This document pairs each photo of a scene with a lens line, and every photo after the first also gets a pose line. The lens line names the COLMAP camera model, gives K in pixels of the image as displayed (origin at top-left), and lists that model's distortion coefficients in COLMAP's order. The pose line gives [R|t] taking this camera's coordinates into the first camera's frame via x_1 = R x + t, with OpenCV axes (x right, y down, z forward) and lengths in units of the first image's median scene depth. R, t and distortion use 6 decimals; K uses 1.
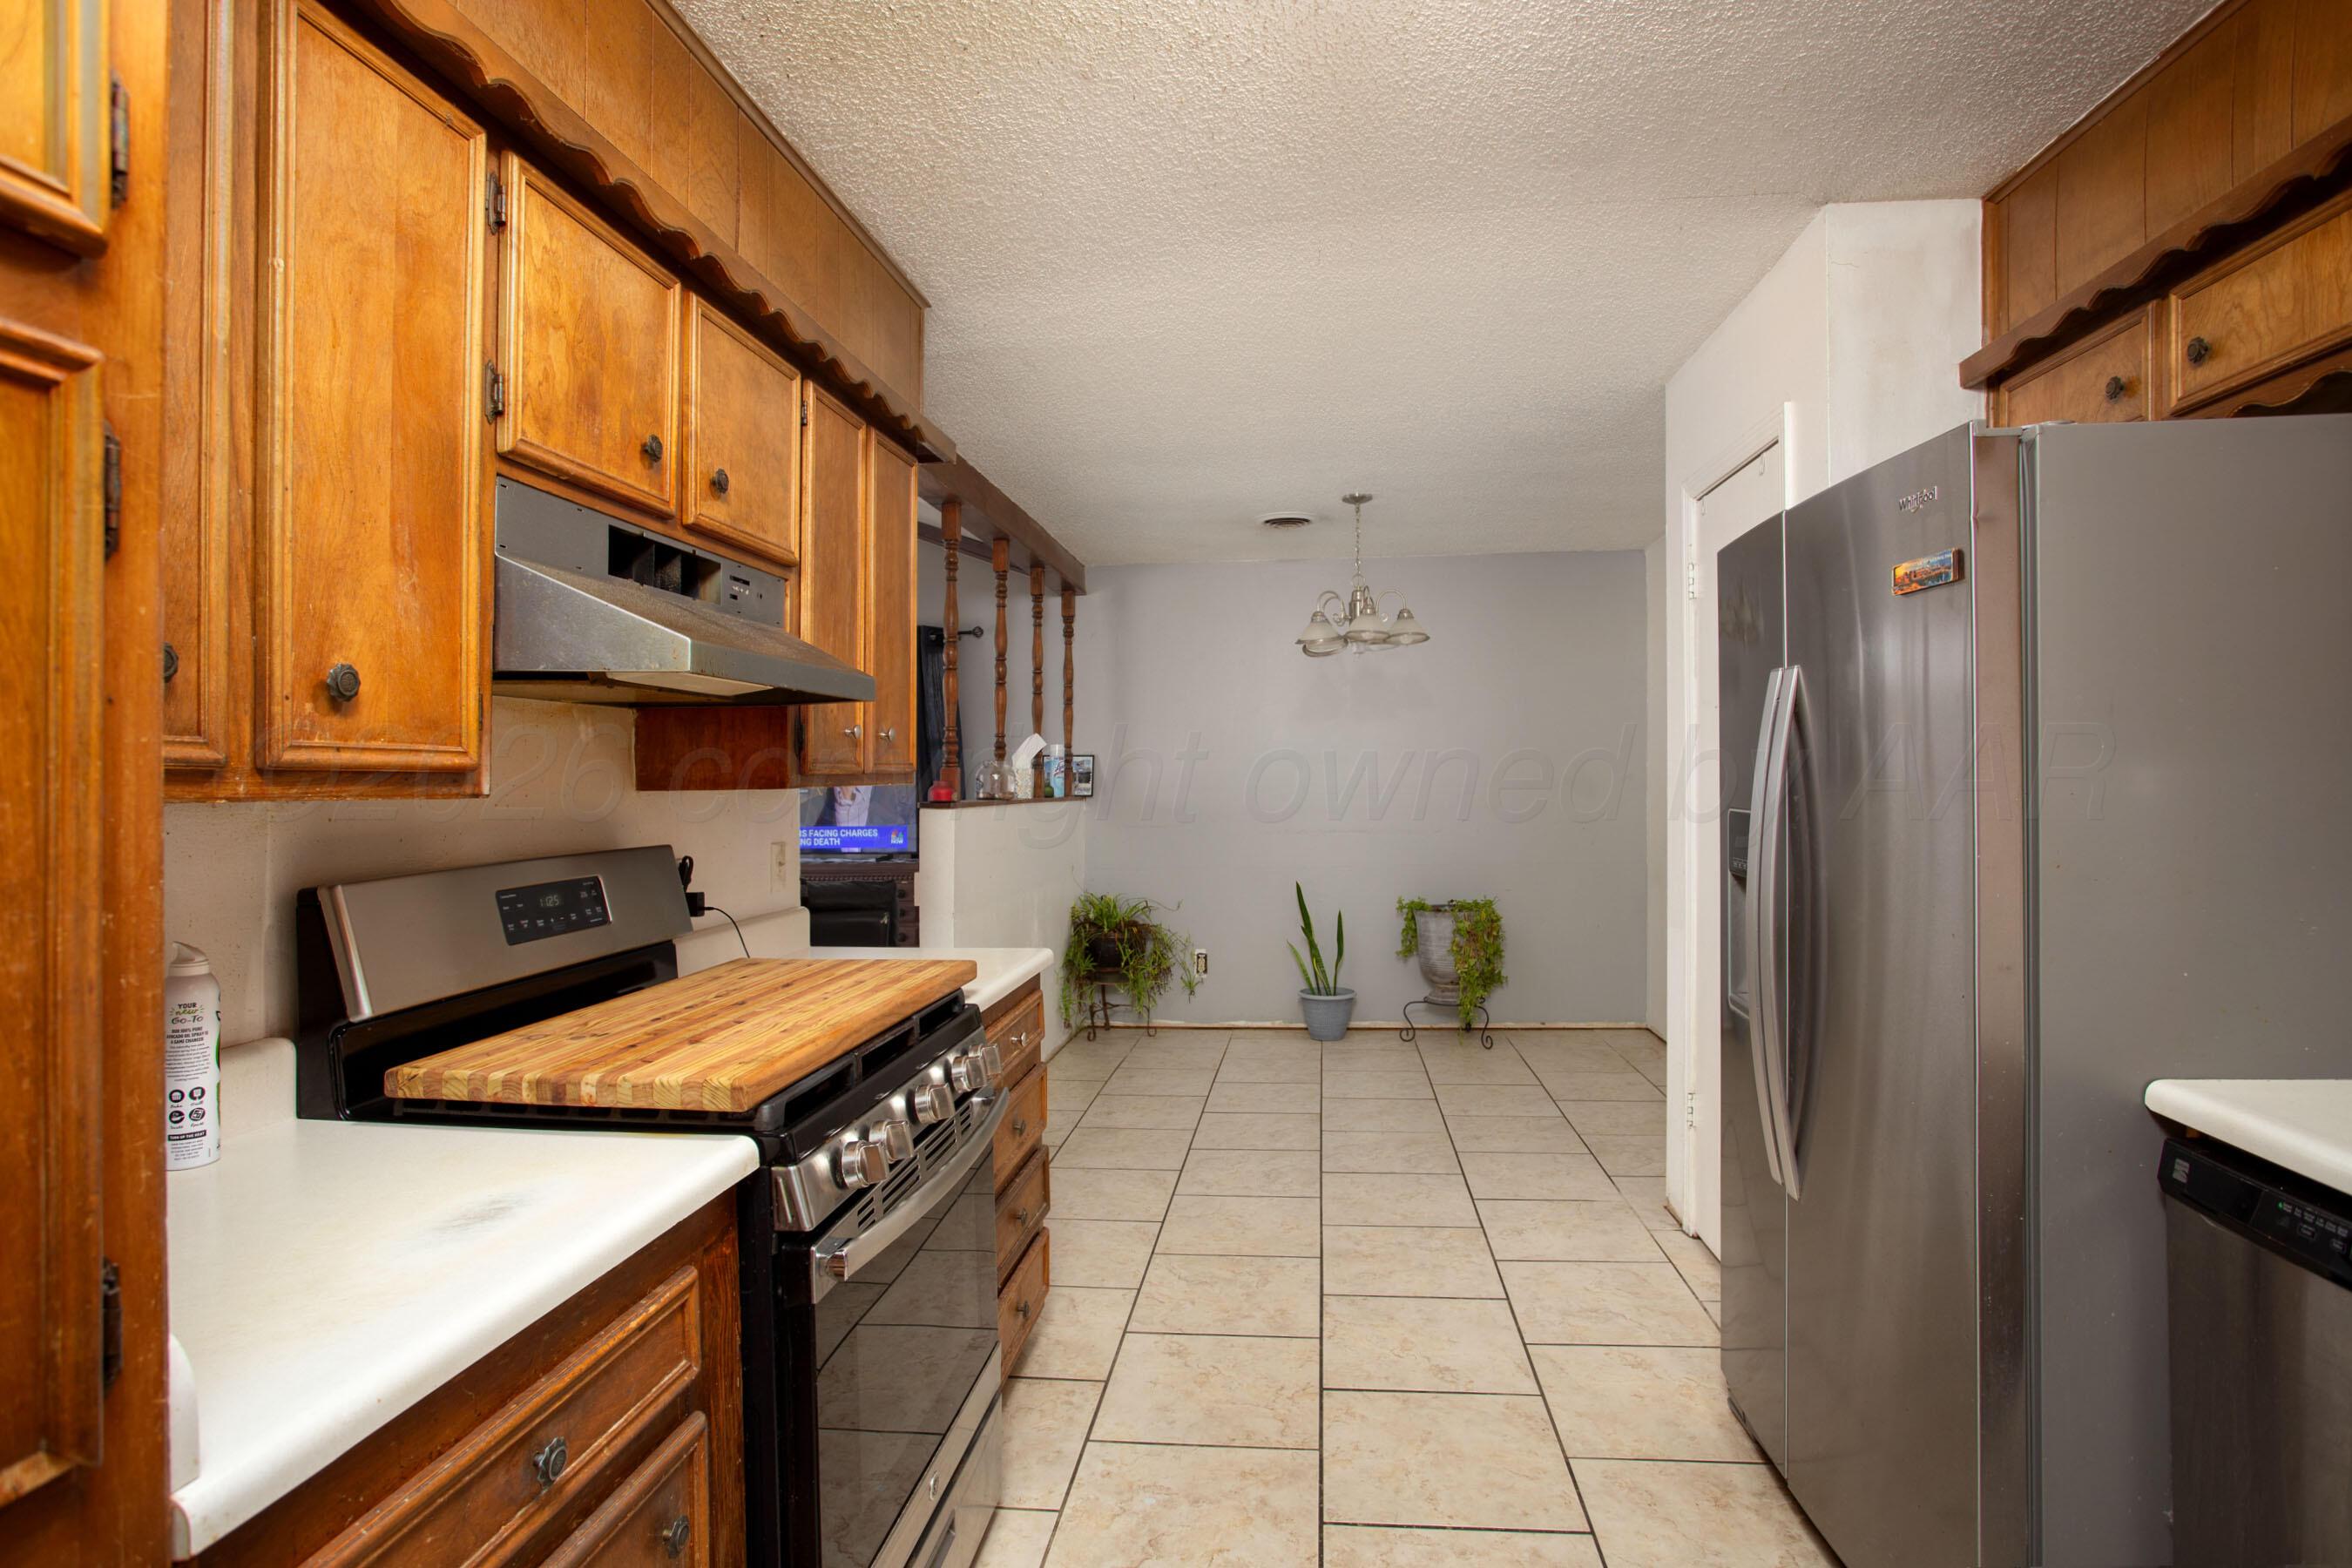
lens RADIAL K [[1312.6, 0, 1178.8], [0, 1312.6, 770.3], [0, 0, 1]] dist [-0.002910, -0.000360]
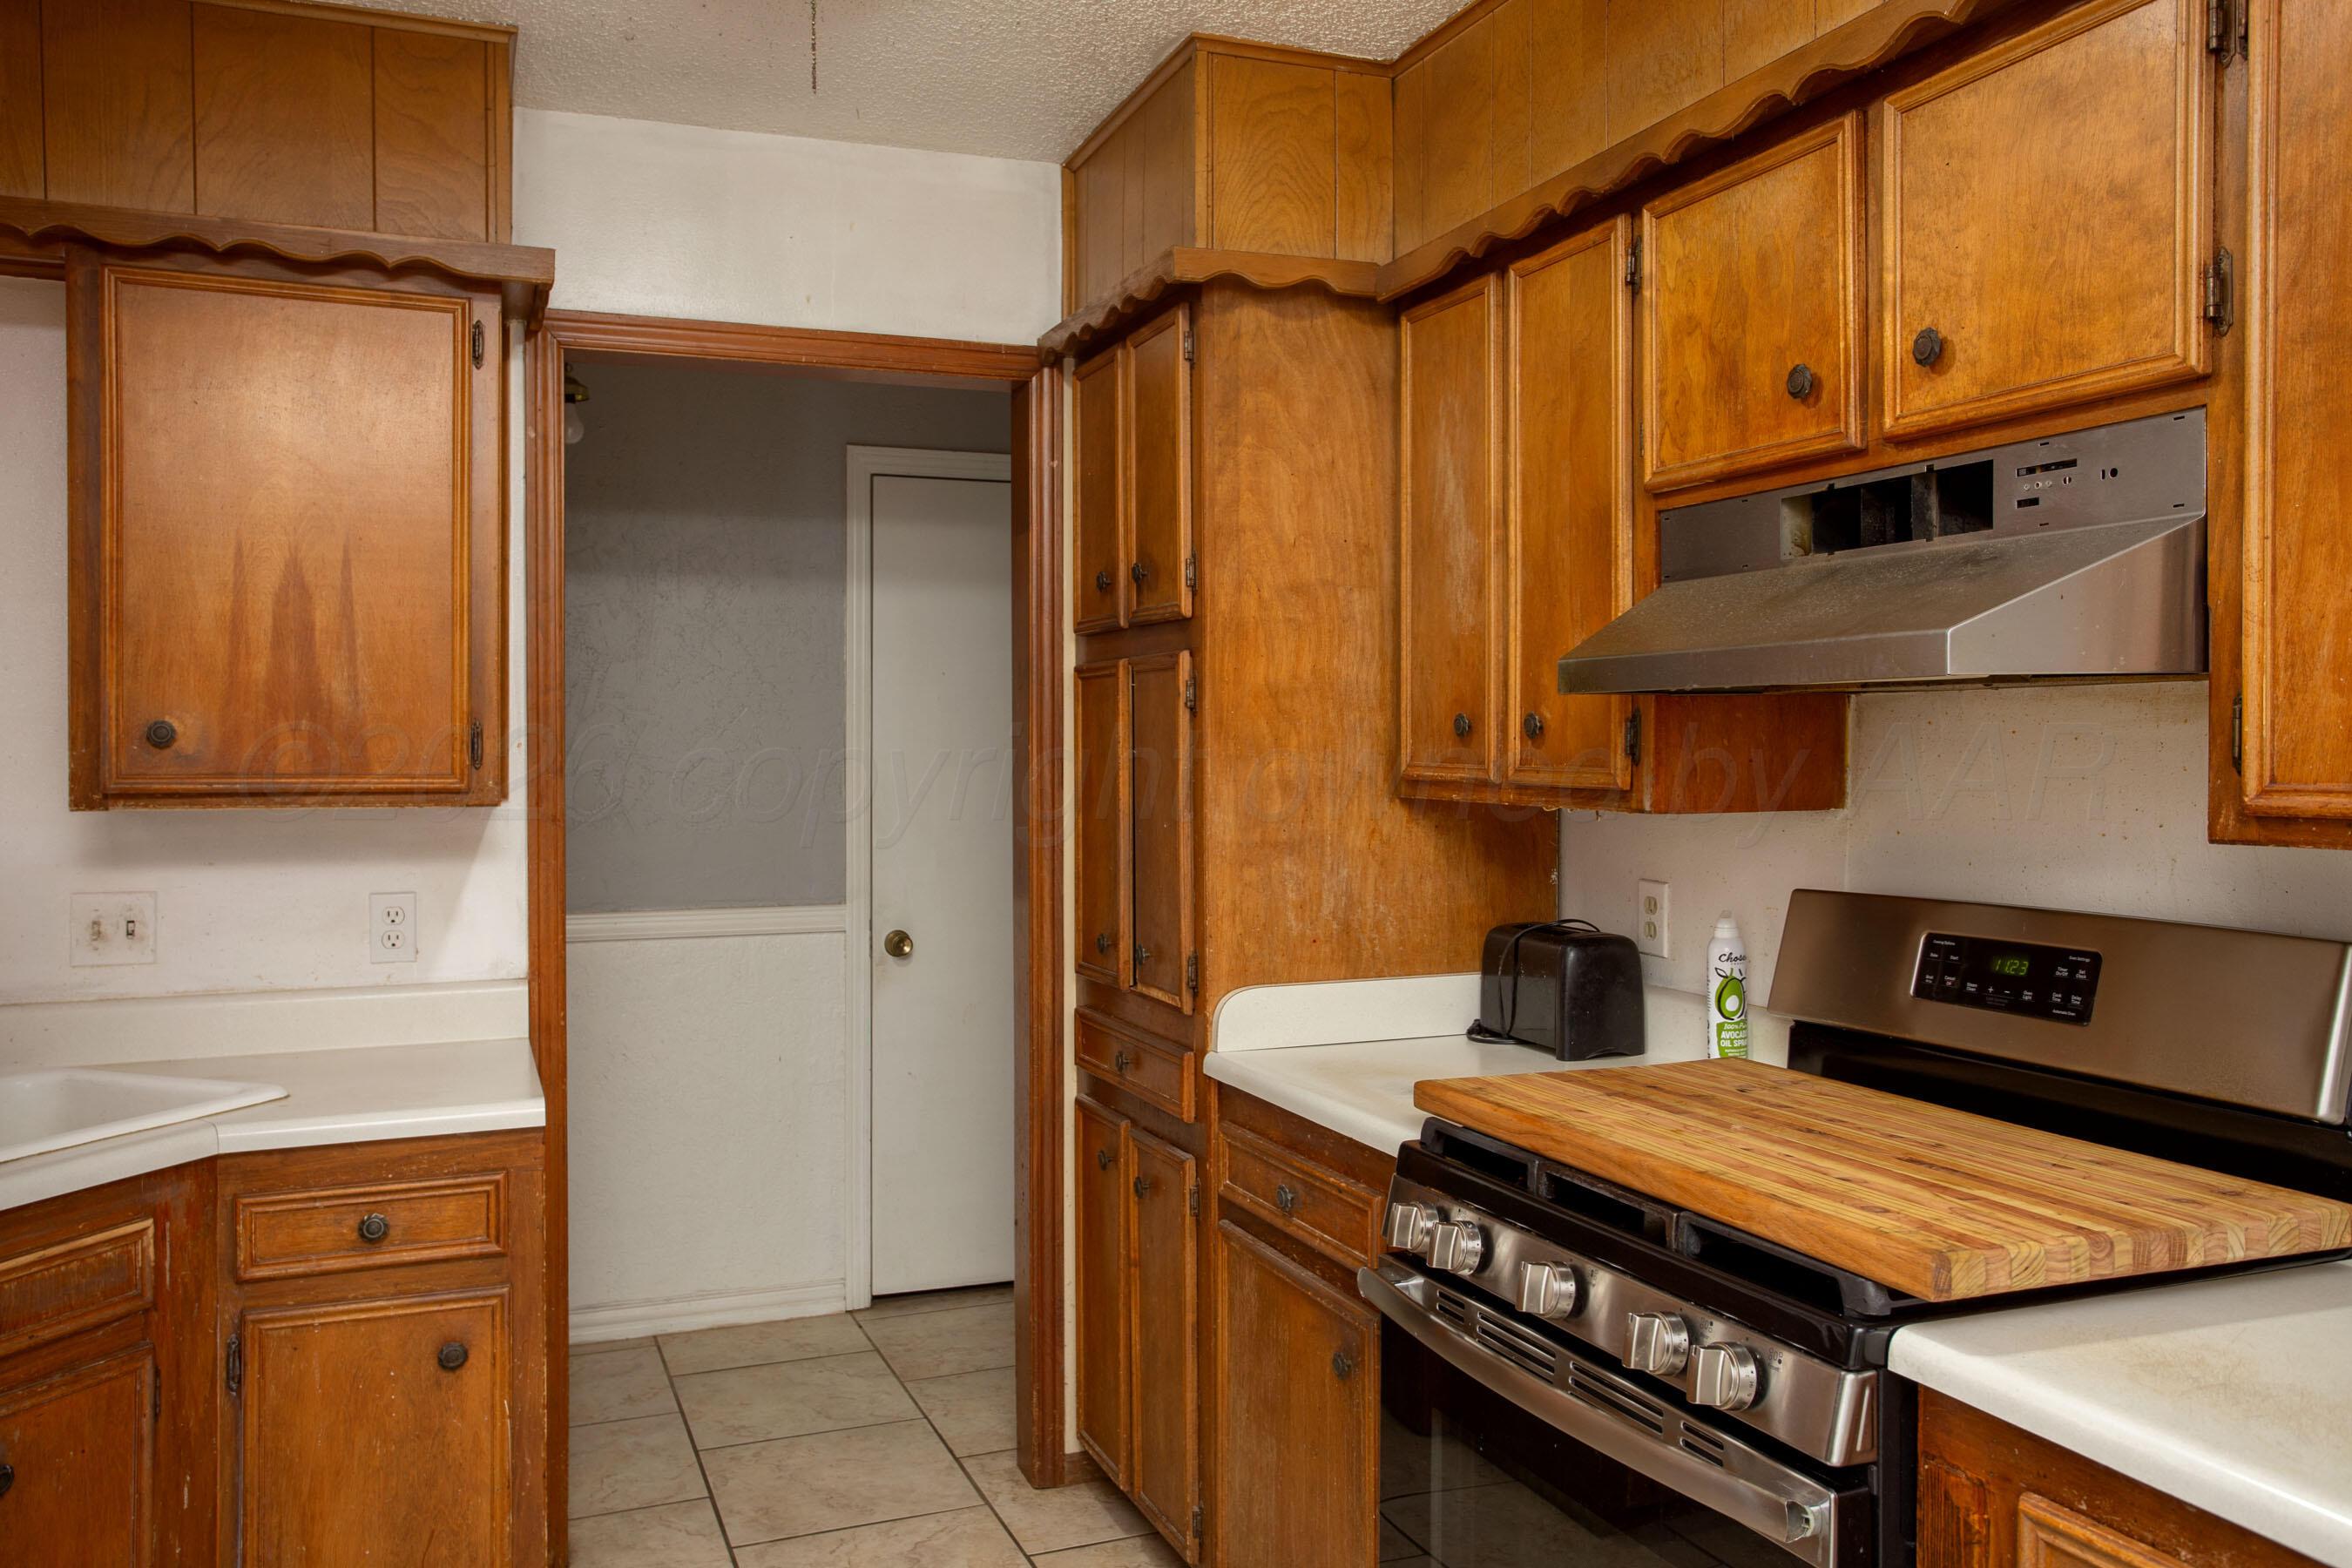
lens RADIAL K [[1883.5, 0, 1177.8], [0, 1883.5, 779.3], [0, 0, 1]] dist [0.005133, 0.000733]
pose [[-0.885846, 0.025245, -0.463292, 0.454448], [0.018914, 0.999653, 0.018307, -0.036369], [0.463594, 0.007454, -0.886016, 1.831424]]
